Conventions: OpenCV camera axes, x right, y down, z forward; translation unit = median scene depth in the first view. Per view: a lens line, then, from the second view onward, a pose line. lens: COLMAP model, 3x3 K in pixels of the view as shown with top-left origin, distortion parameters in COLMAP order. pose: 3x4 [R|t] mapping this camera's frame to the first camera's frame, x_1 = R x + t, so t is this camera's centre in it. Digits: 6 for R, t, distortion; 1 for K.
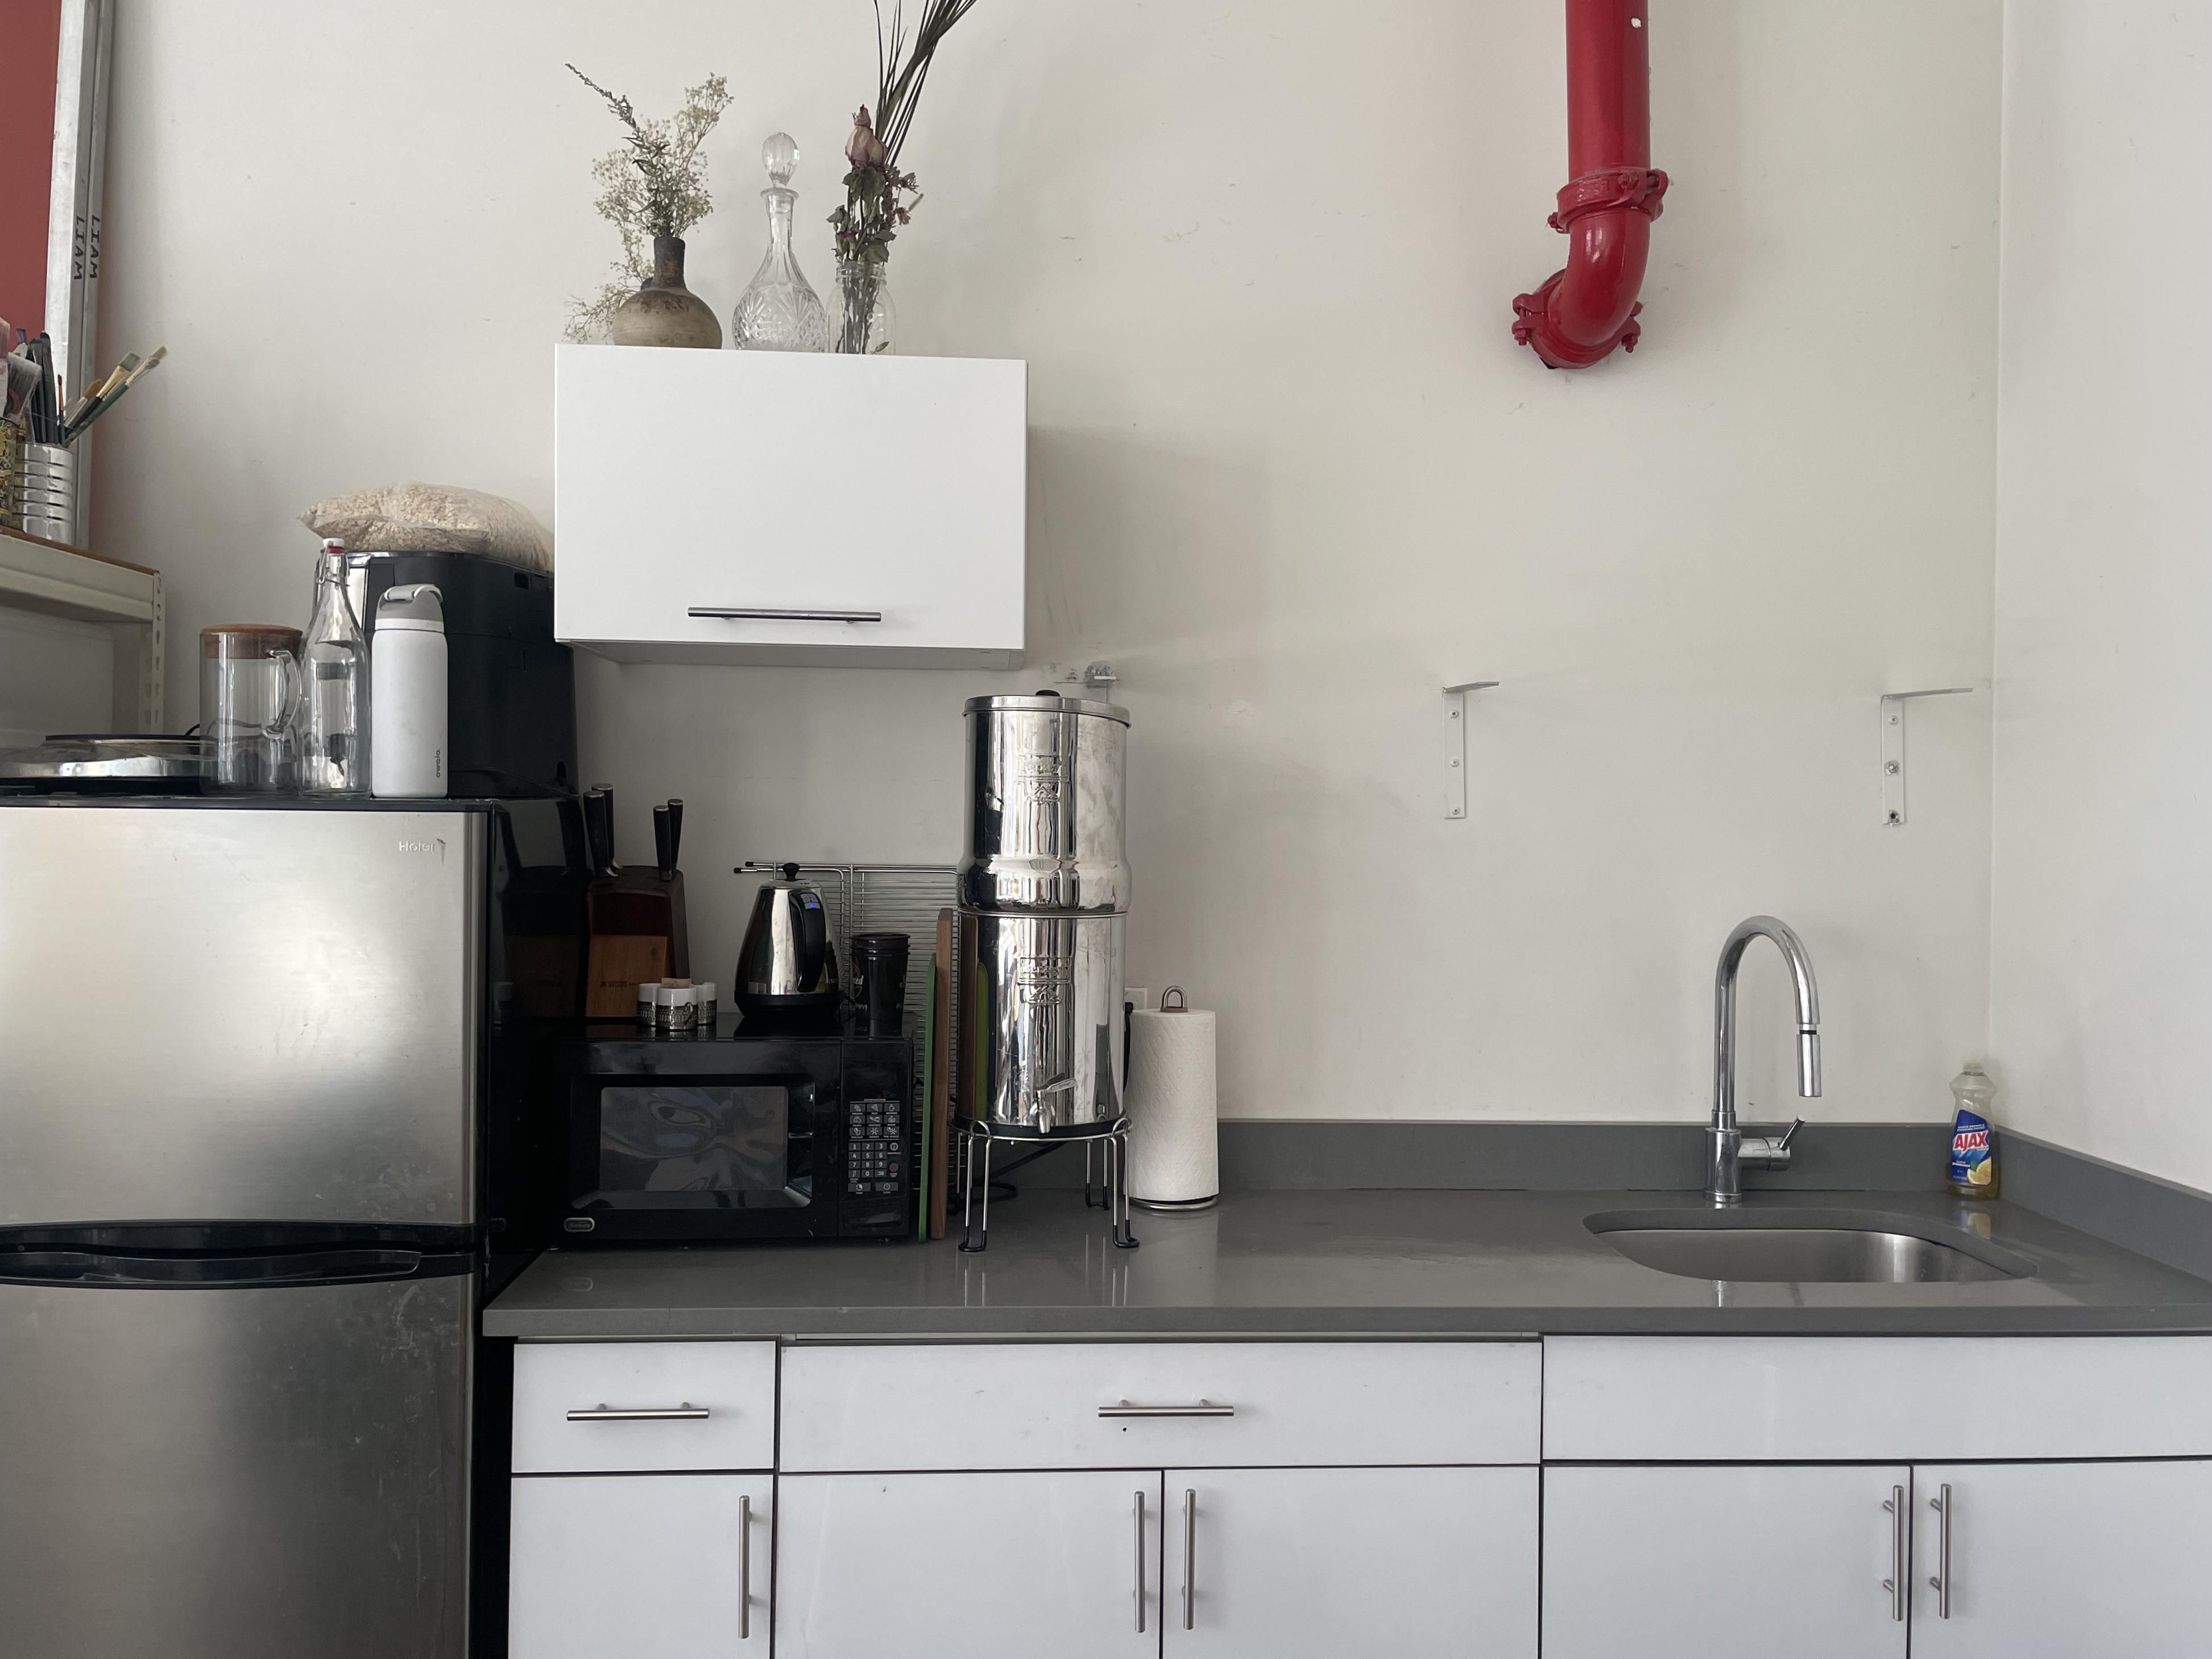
lens RADIAL K [[1657.6, 0, 1129.4], [0, 1657.6, 814.0], [0, 0, 1]] dist [0.102177, -0.156649]
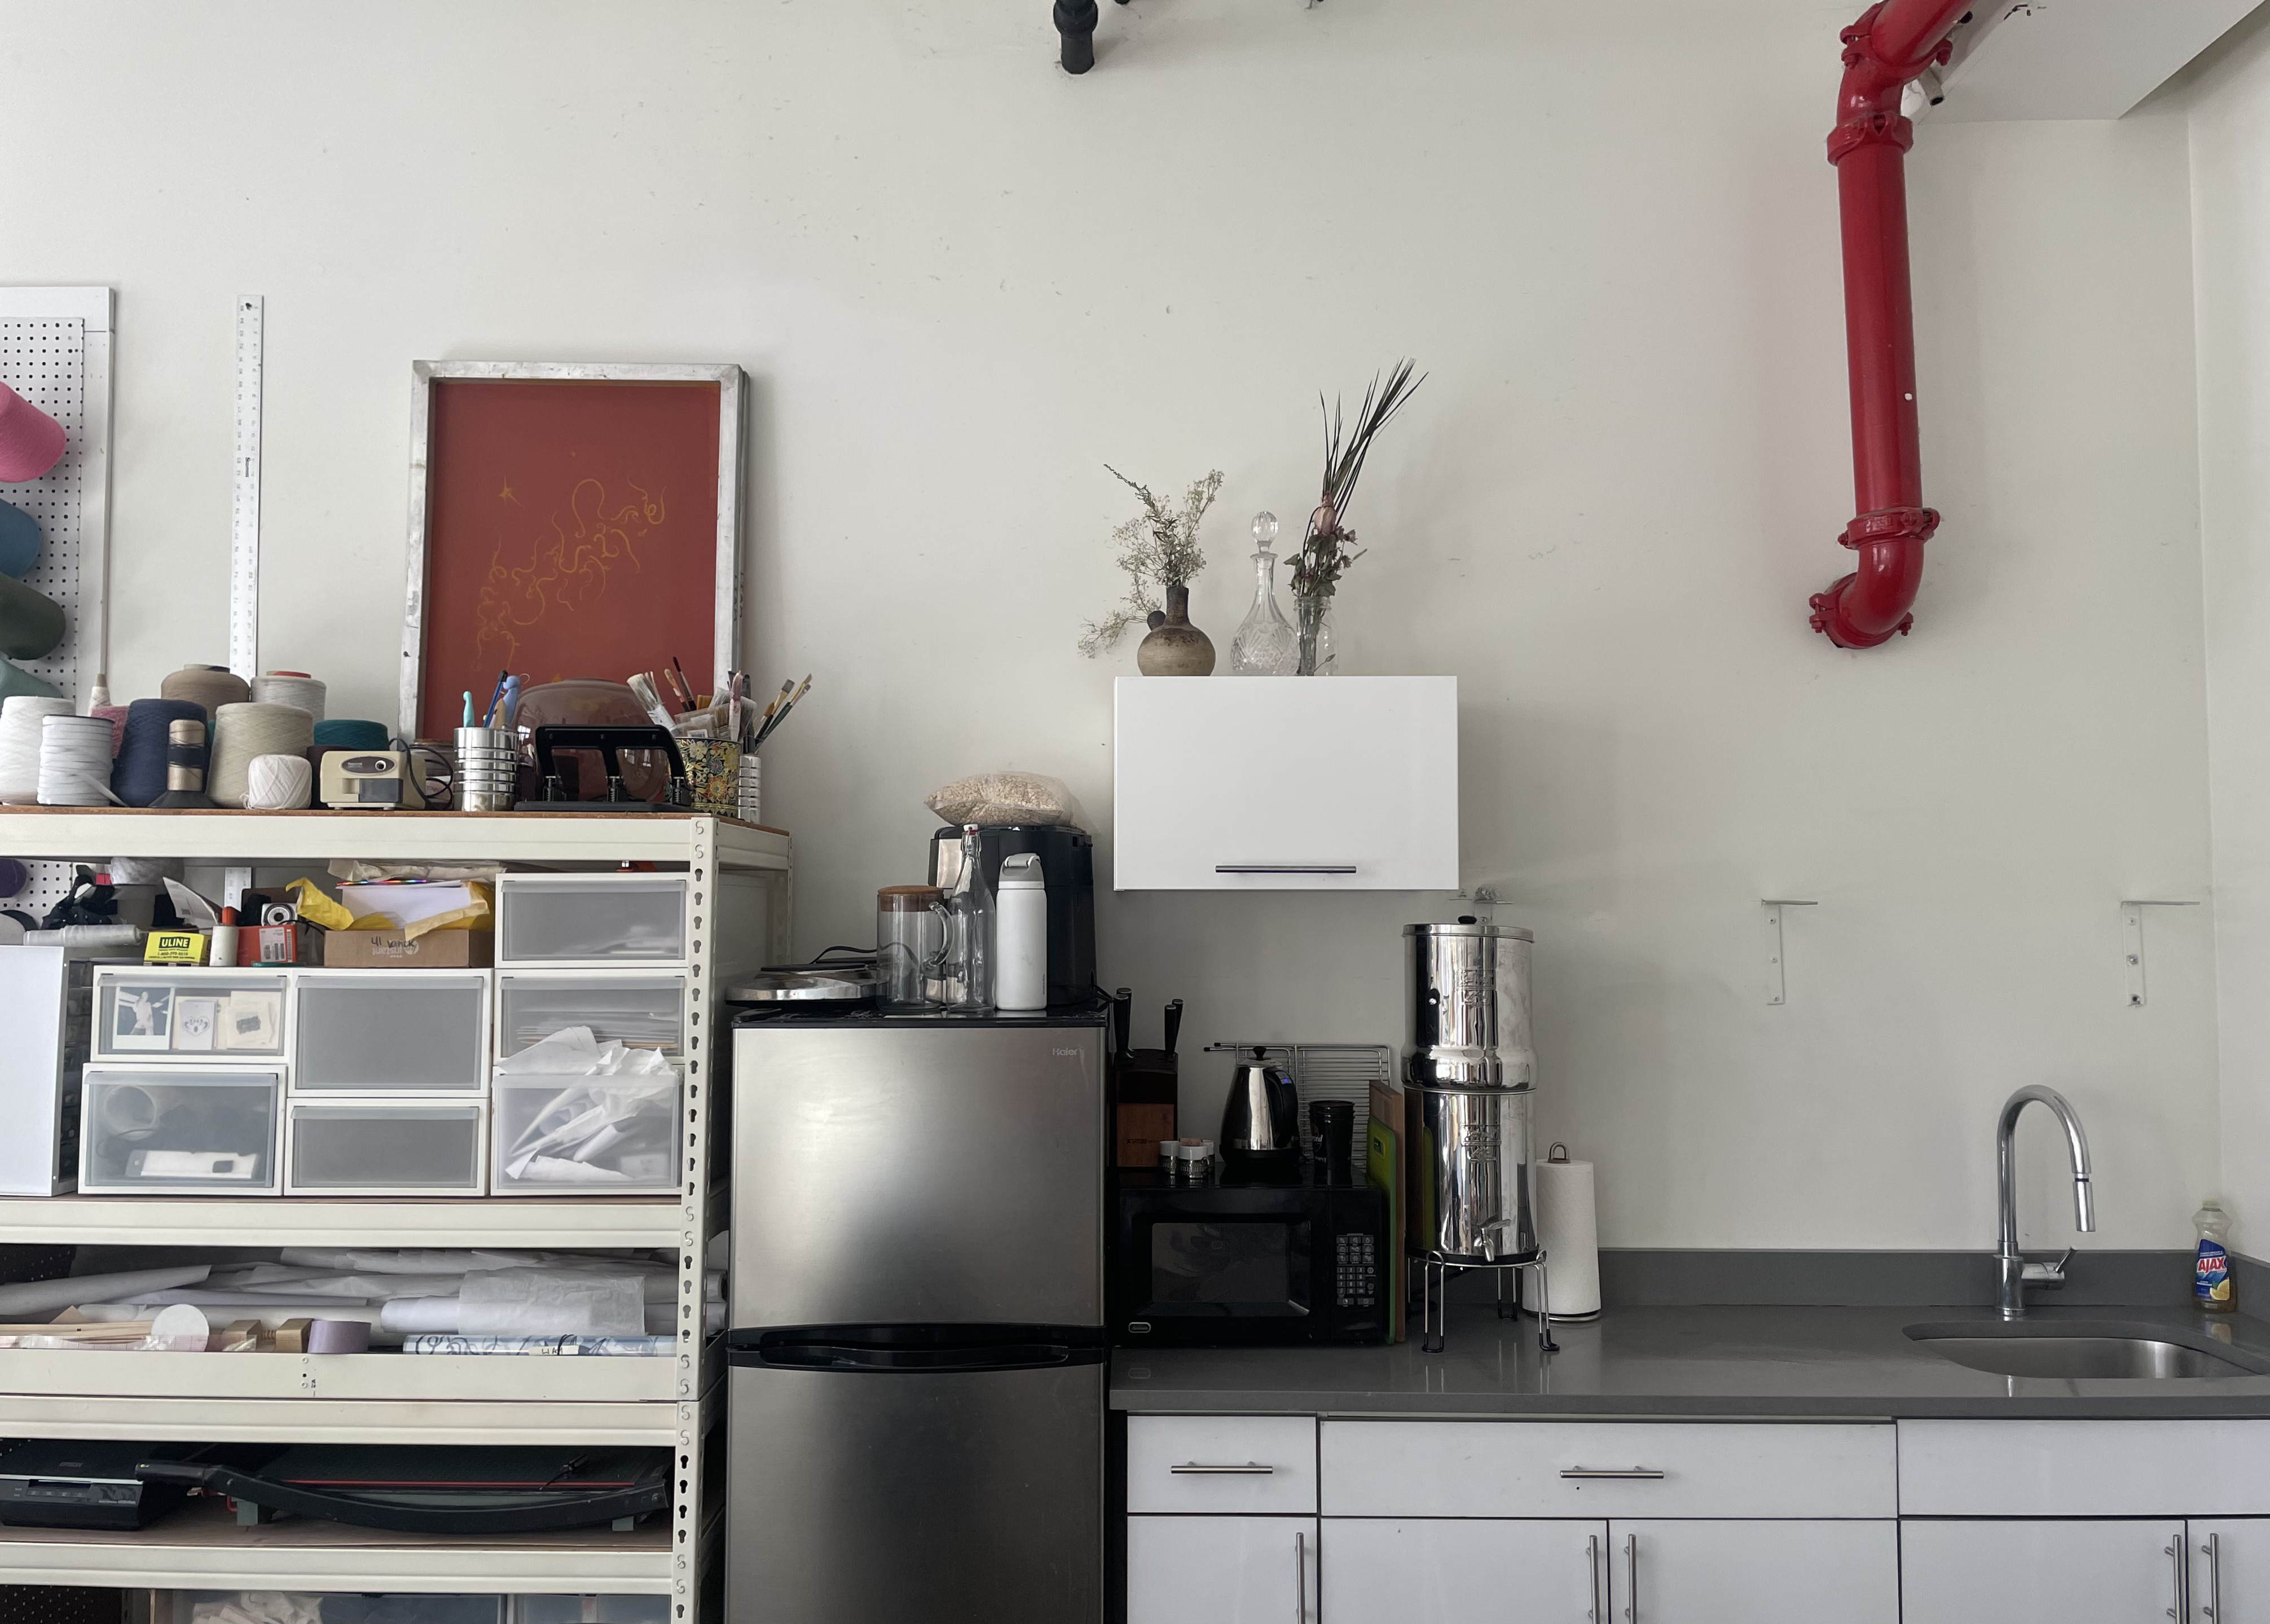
lens RADIAL K [[1688.1, 0, 1135.0], [0, 1688.1, 812.0], [0, 0, 1]] dist [0.086627, -0.119405]
pose [[0.997914, -0.016126, -0.062515, -0.226177], [0.012763, 0.998469, -0.053828, -0.088169], [0.063287, 0.052917, 0.996591, -0.353866]]
